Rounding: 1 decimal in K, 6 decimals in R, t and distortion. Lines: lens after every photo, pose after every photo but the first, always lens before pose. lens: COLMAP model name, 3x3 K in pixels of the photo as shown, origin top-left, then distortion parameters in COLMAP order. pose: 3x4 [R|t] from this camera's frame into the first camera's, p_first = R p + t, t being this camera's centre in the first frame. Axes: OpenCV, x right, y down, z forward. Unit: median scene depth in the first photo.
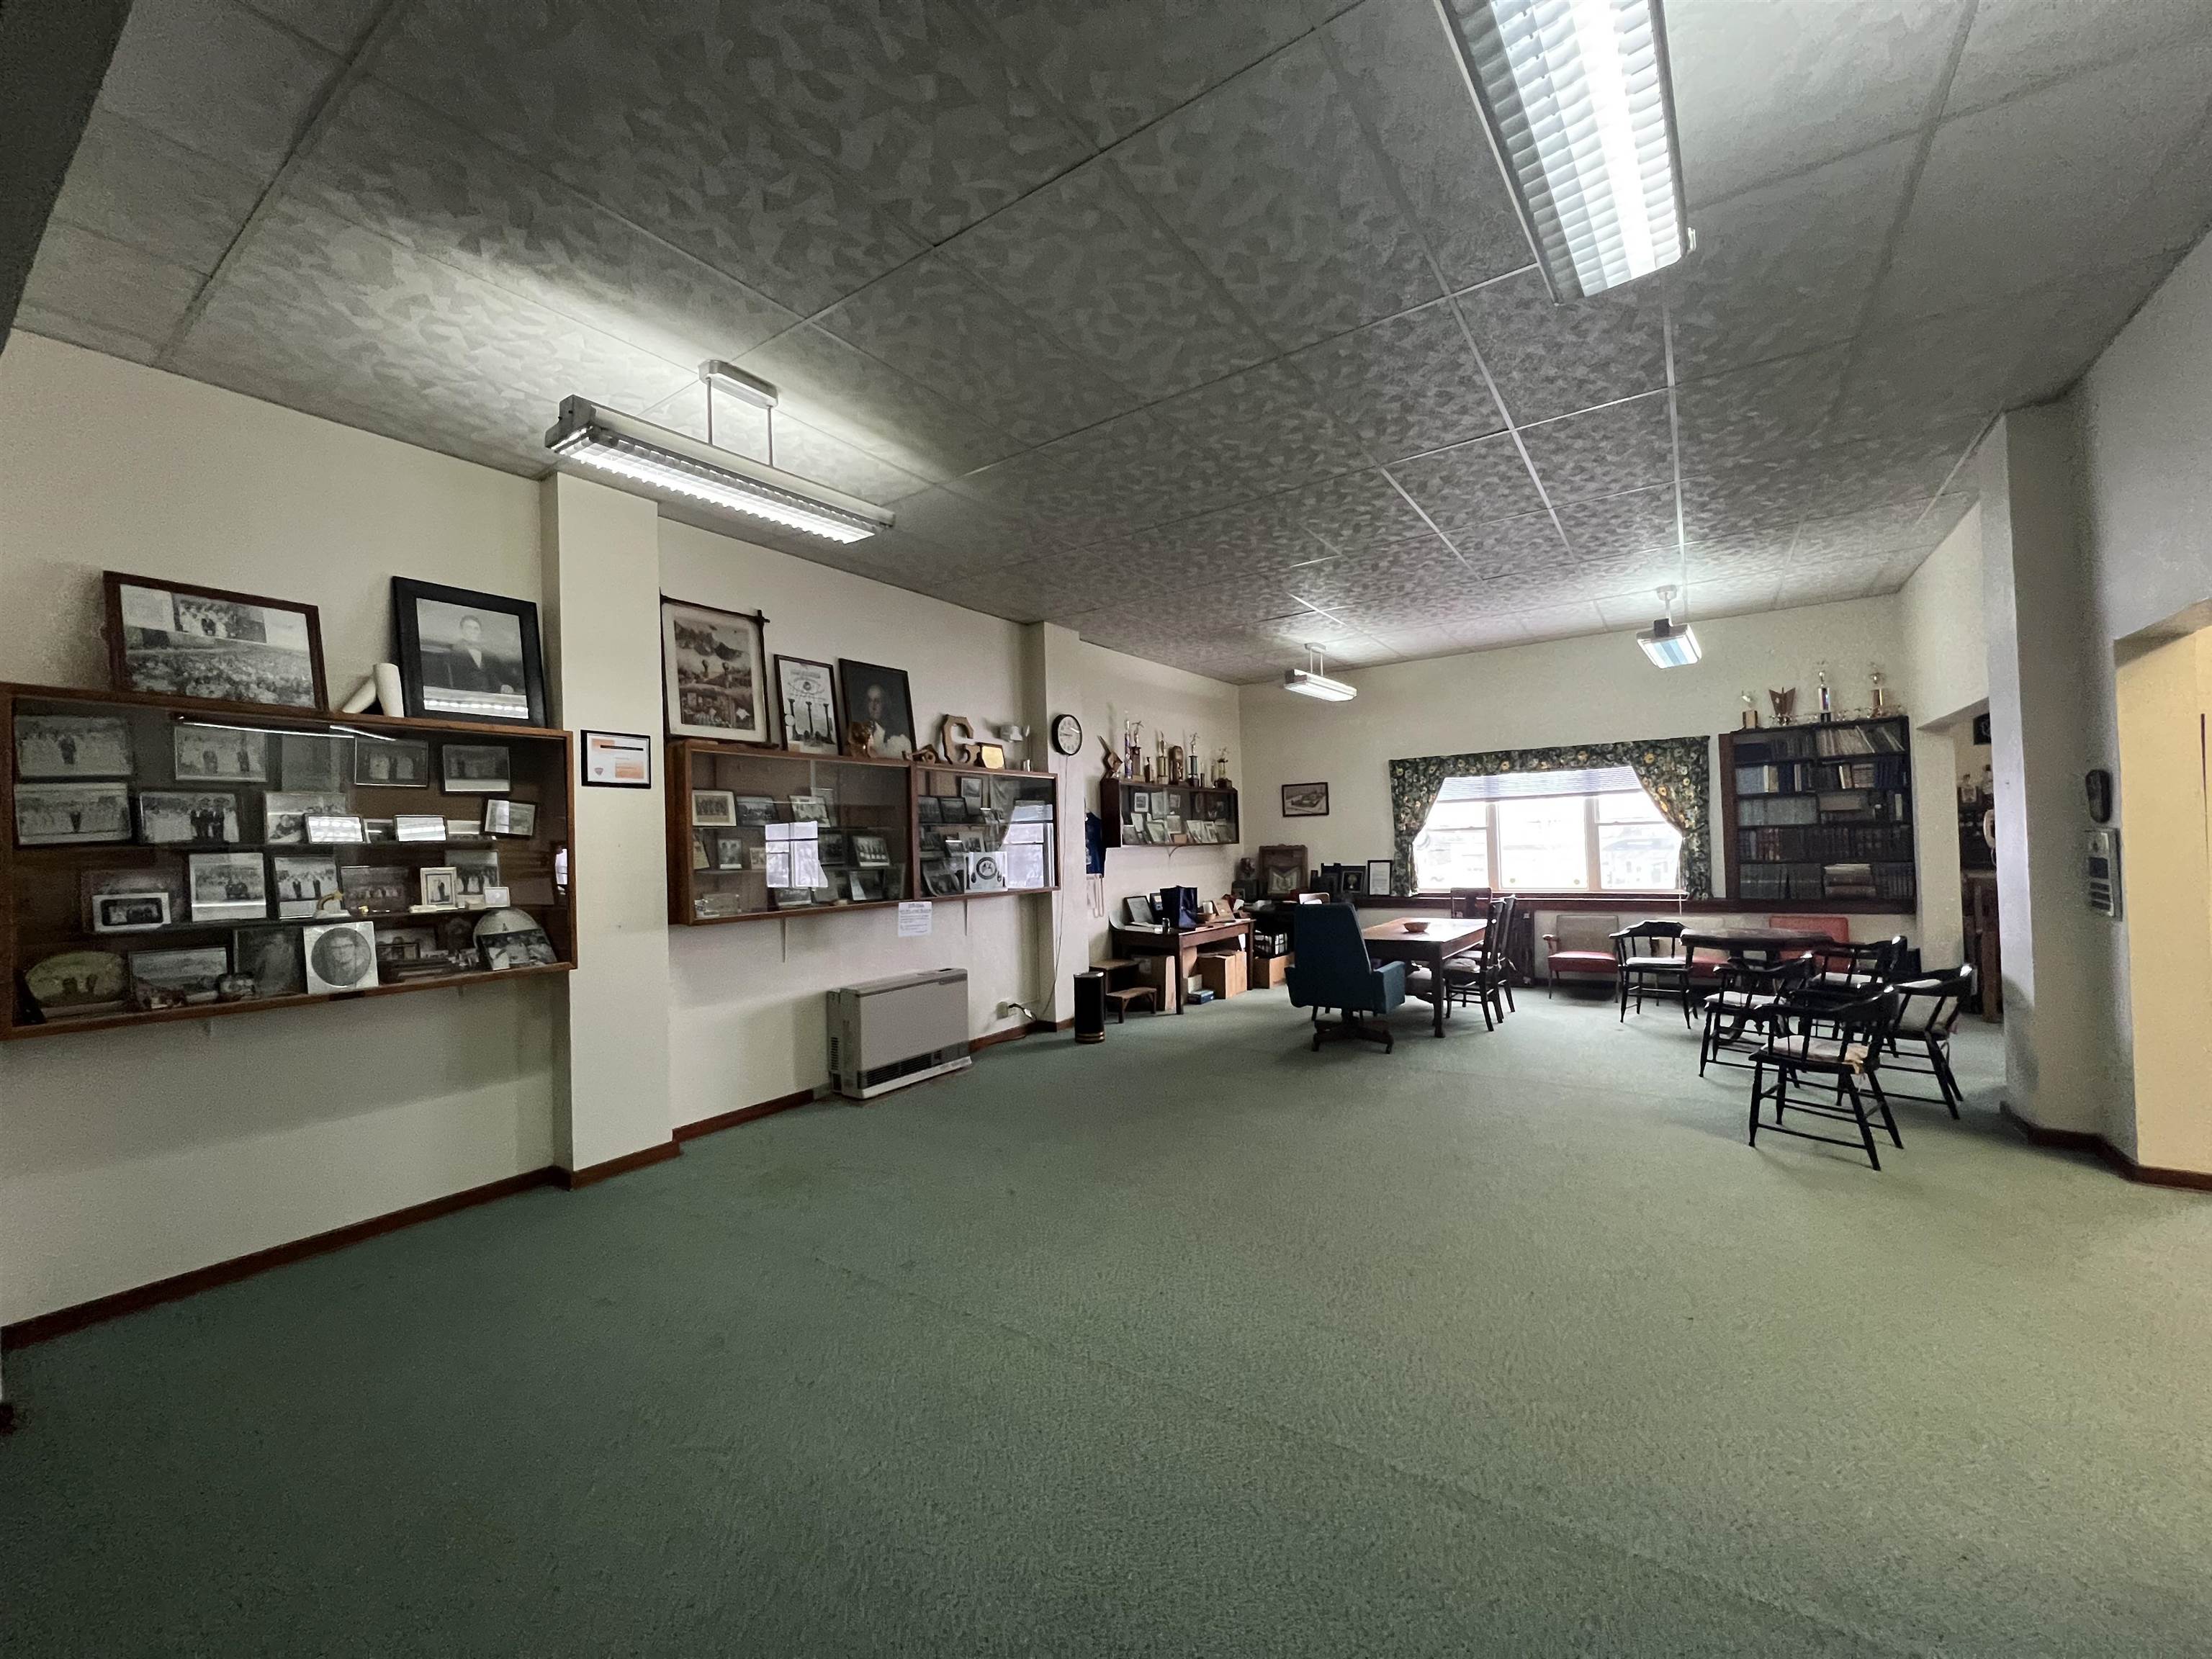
lens RADIAL K [[880.4, 0, 1106.0], [0, 880.4, 829.5], [0, 0, 1]] dist [-0.001272, -0.000082]
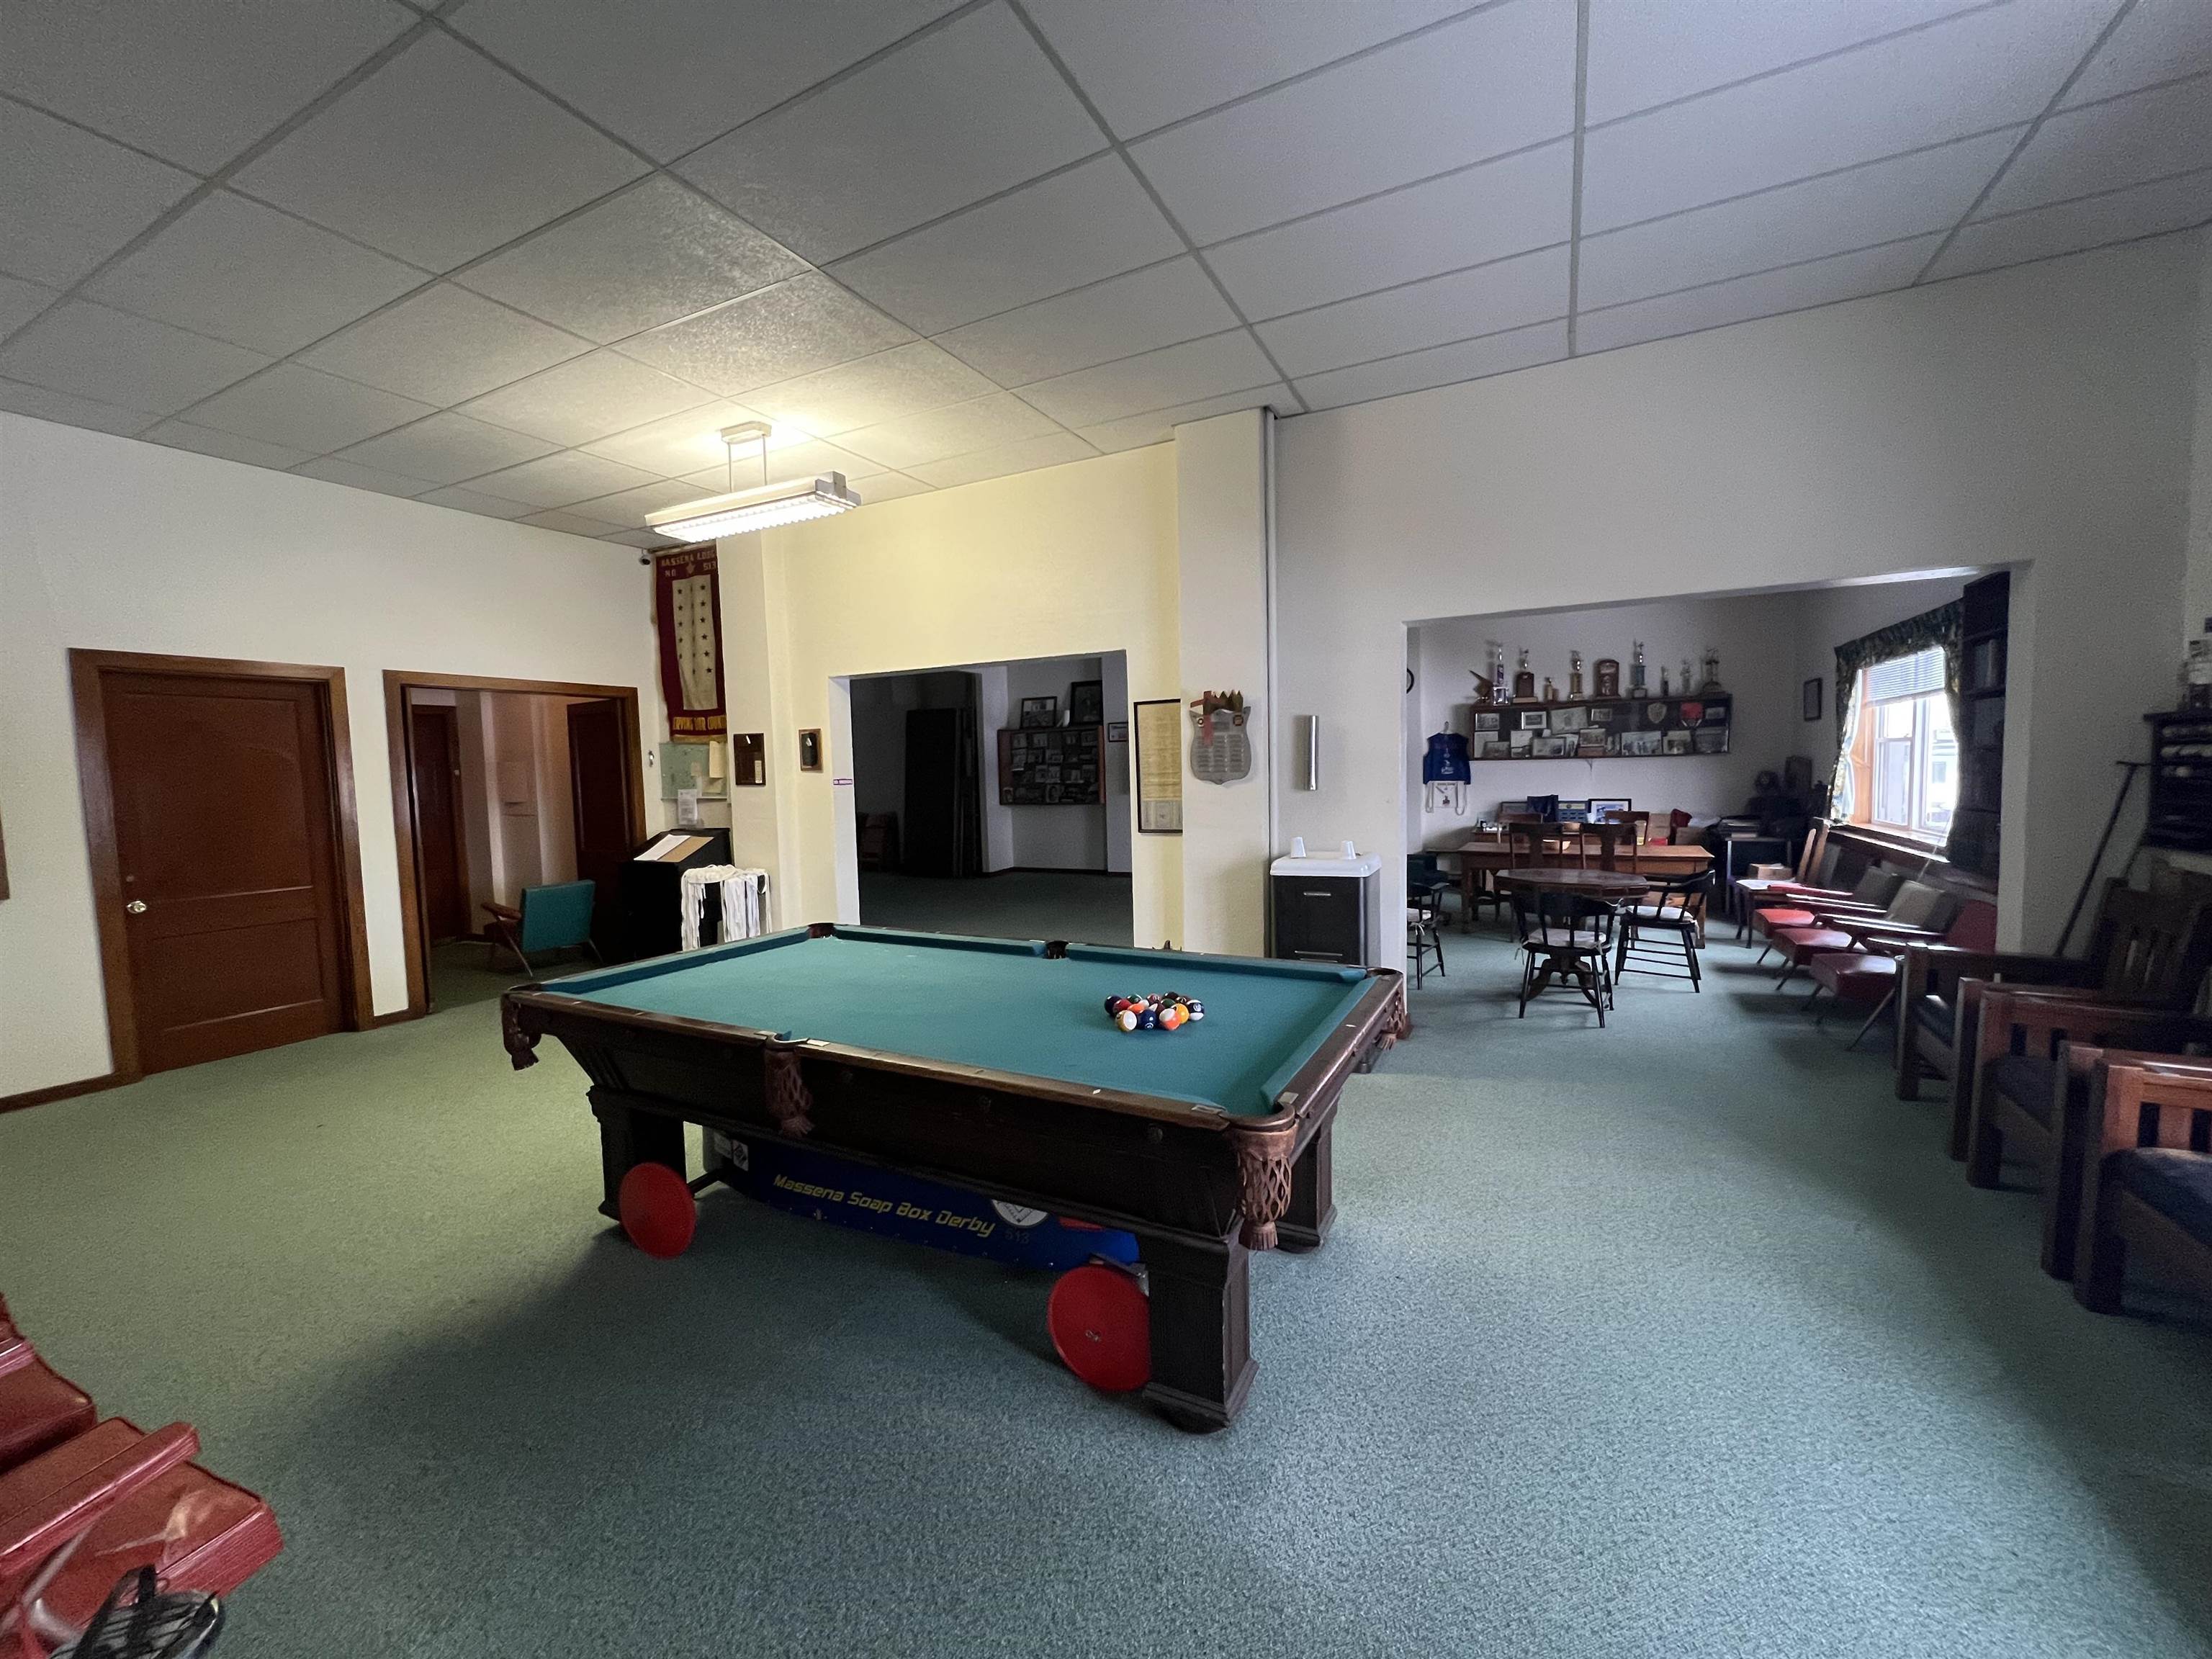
lens RADIAL K [[880.4, 0, 1106.0], [0, 880.4, 829.5], [0, 0, 1]] dist [-0.001272, -0.000082]
pose [[0.124670, 0.092901, -0.987839, 1.178776], [0.038907, 0.994383, 0.098426, -0.025358], [0.991435, -0.050705, 0.120355, 0.325628]]
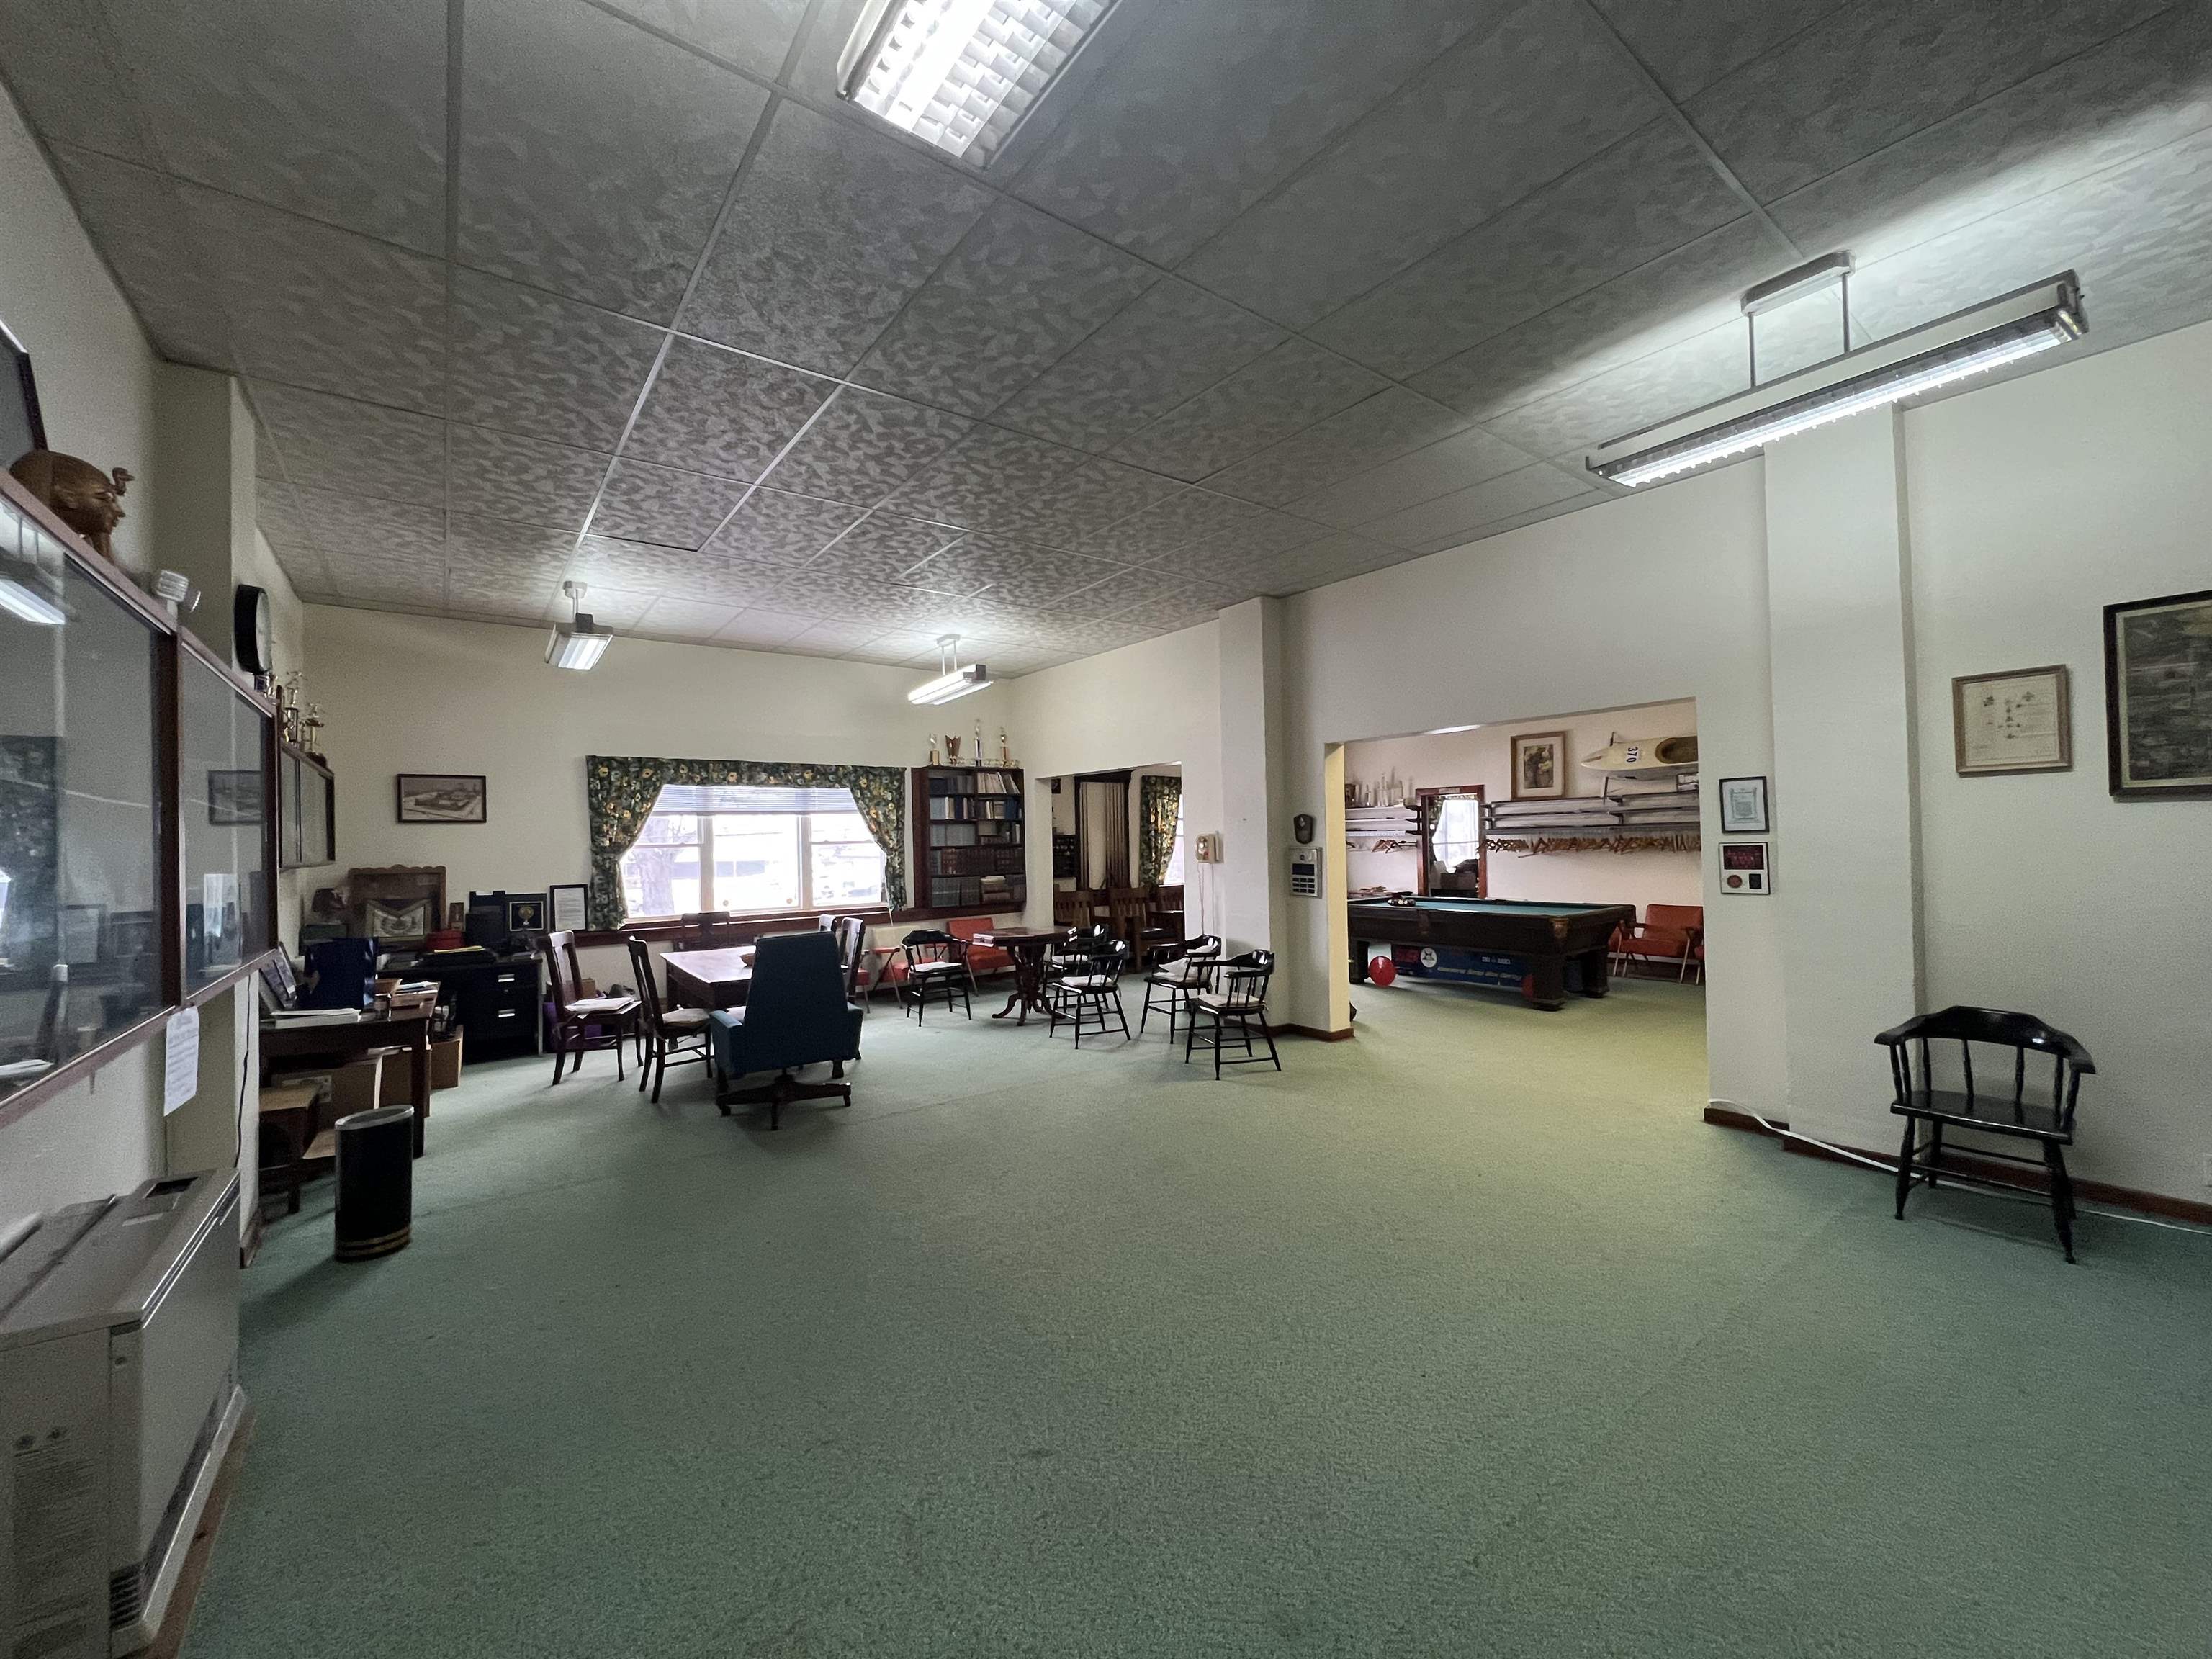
lens RADIAL K [[880.4, 0, 1106.0], [0, 880.4, 829.5], [0, 0, 1]] dist [-0.001272, -0.000082]
pose [[0.321507, 0.035182, 0.946253, -0.309681], [-0.006711, 0.999369, -0.034877, 0.012307], [-0.946883, 0.004863, 0.321540, 0.368057]]
